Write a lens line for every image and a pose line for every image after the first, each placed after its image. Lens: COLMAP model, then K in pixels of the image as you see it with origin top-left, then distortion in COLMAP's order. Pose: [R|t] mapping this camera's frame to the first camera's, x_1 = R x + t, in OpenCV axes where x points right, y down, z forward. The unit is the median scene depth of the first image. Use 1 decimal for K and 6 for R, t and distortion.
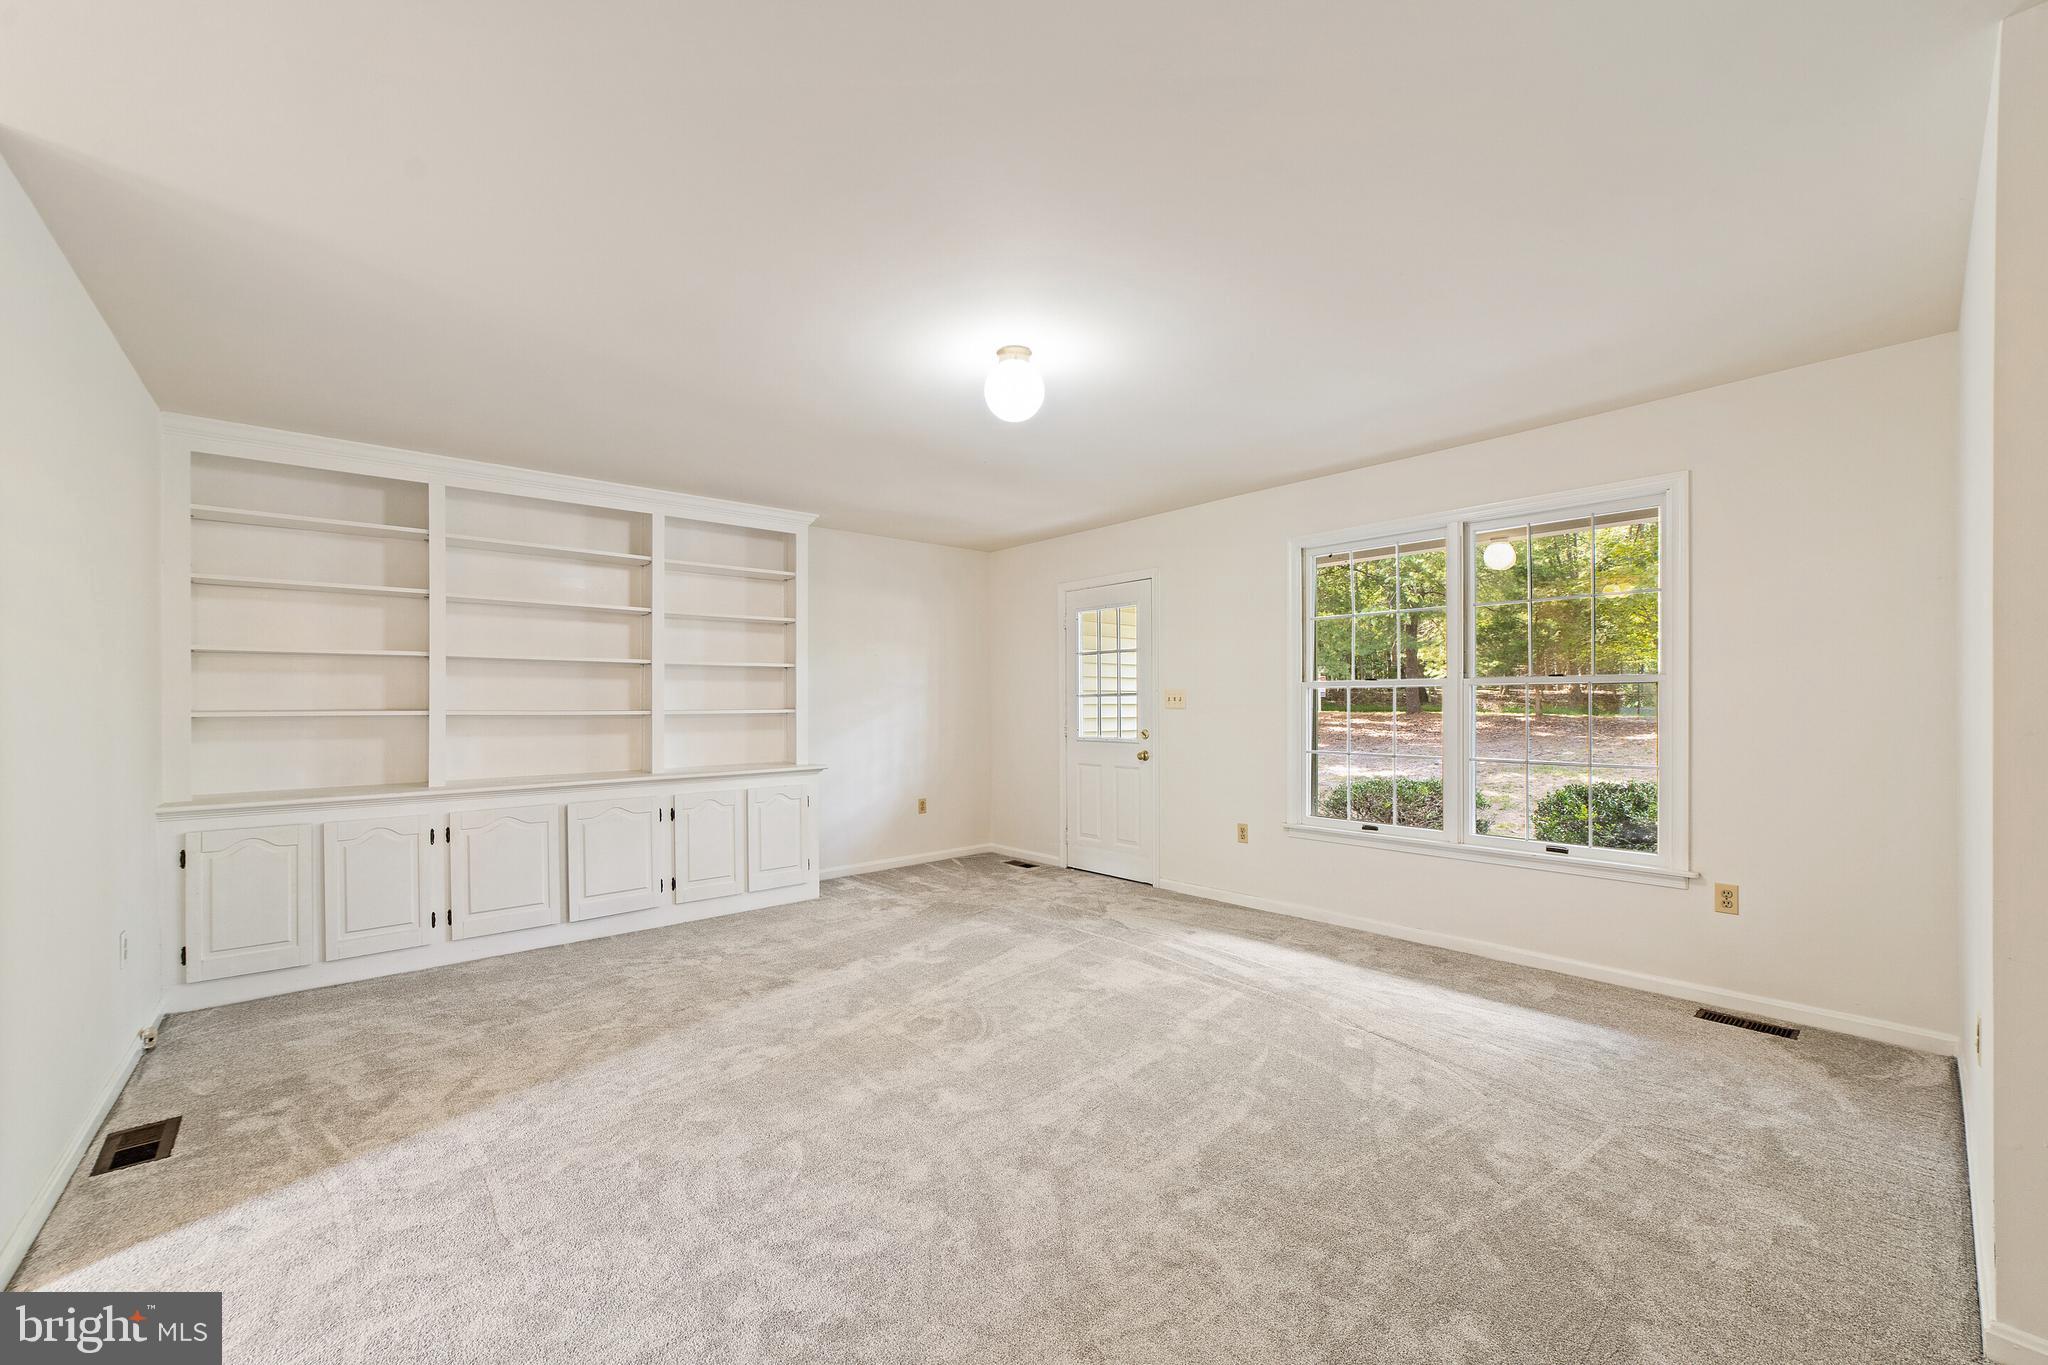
lens RADIAL K [[790.6, 0, 1025.9], [0, 790.6, 698.9], [0, 0, 1]] dist [0.000440, 0.000566]
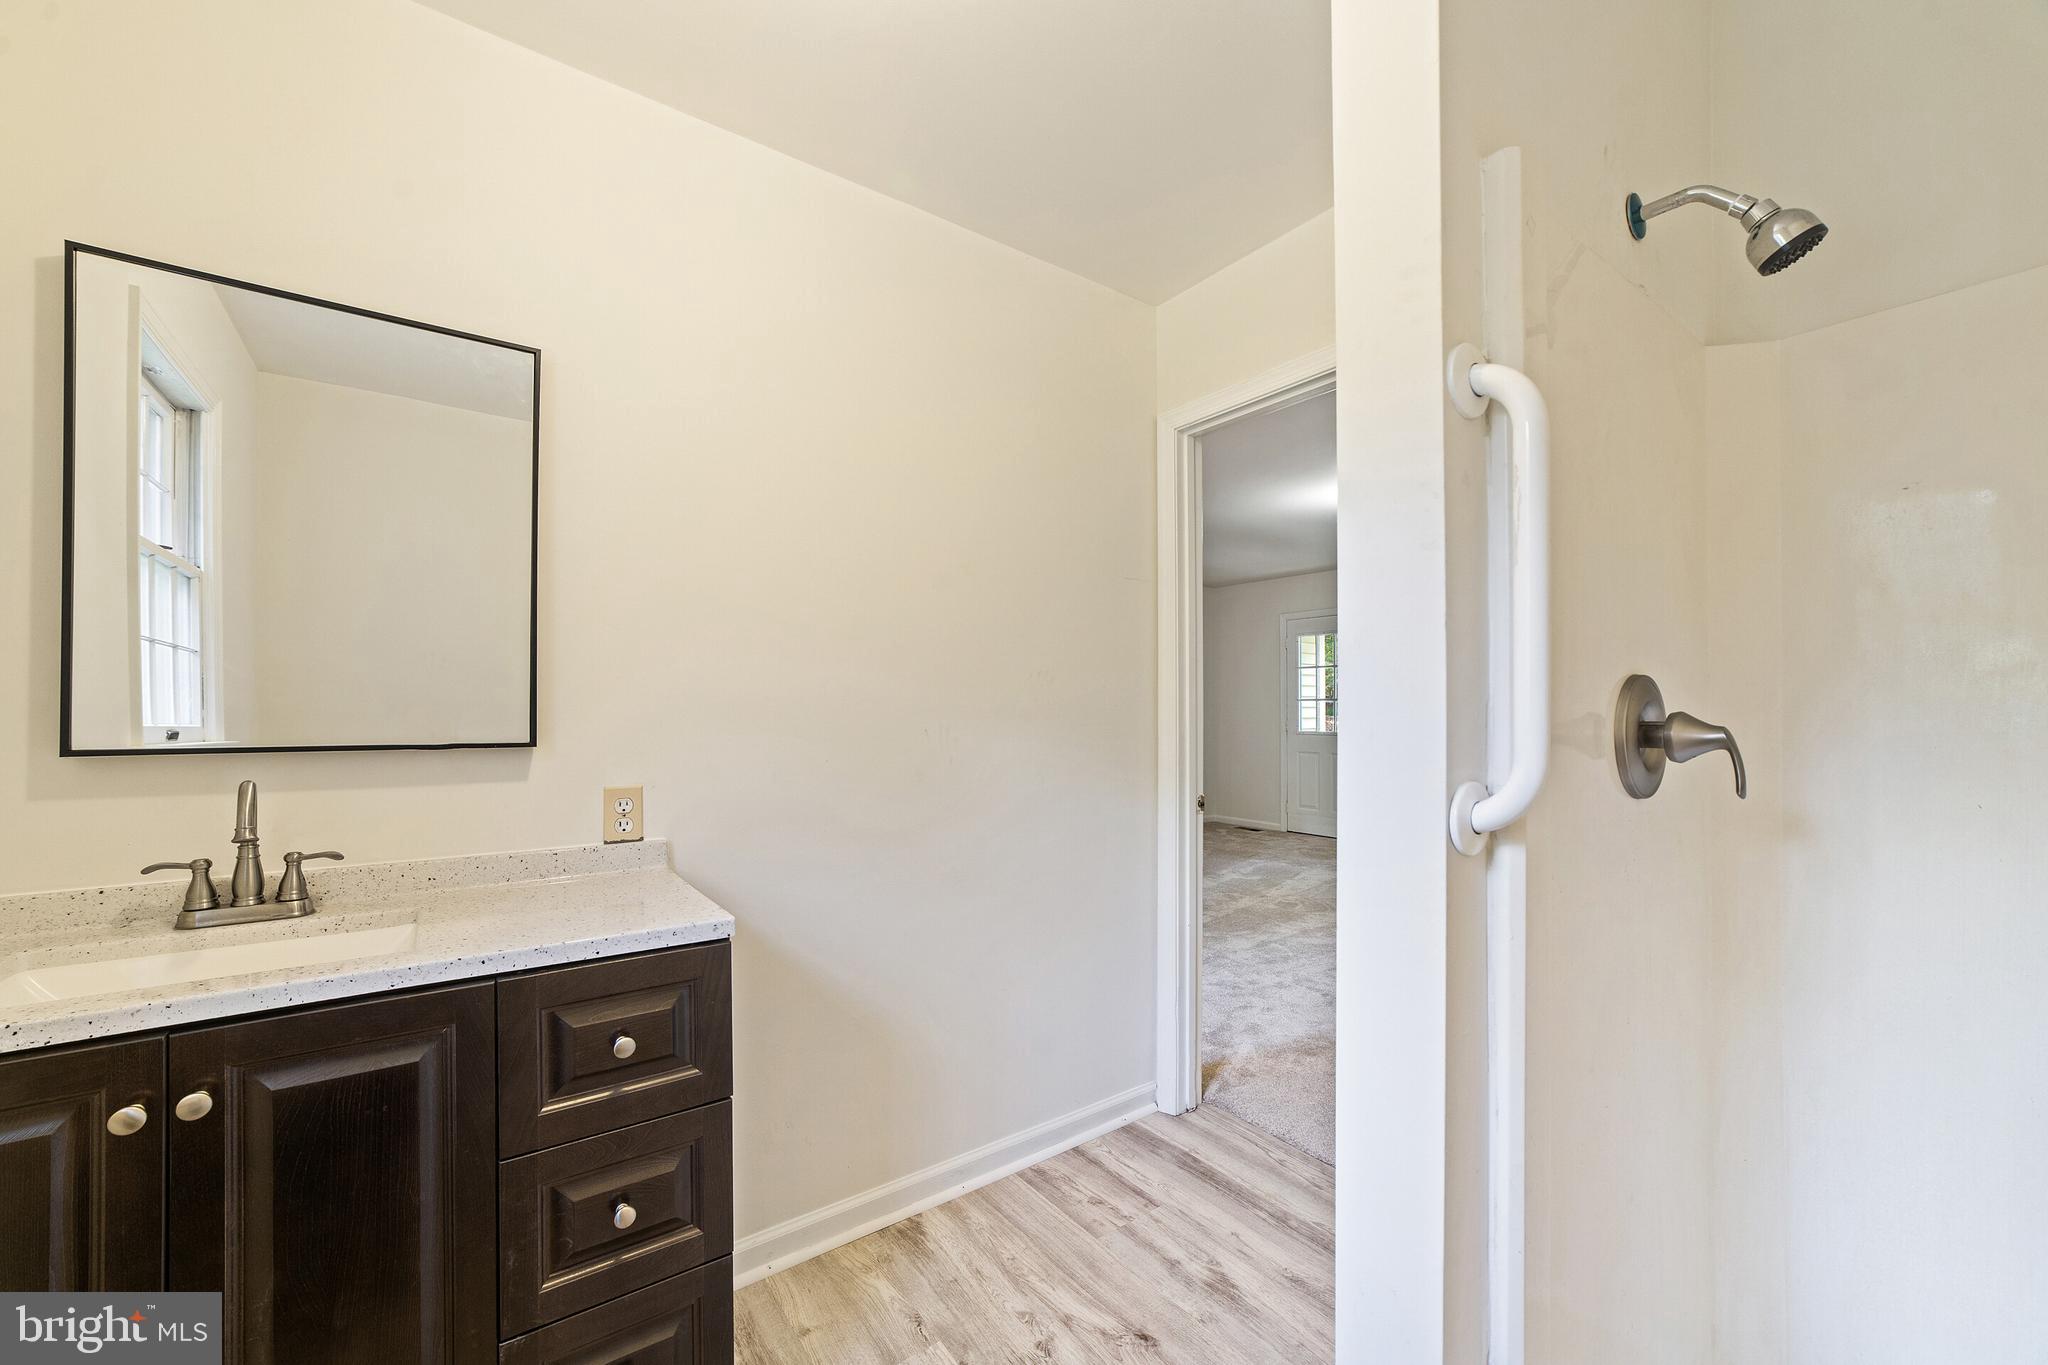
lens RADIAL K [[790.6, 0, 1024.3], [0, 790.6, 691.0], [0, 0, 1]] dist [0.000440, 0.000566]
pose [[0.996573, 0.001714, -0.082694, -0.286098], [-0.002625, 0.999937, -0.010919, -0.004259], [0.082670, 0.011098, 0.996515, -0.358849]]
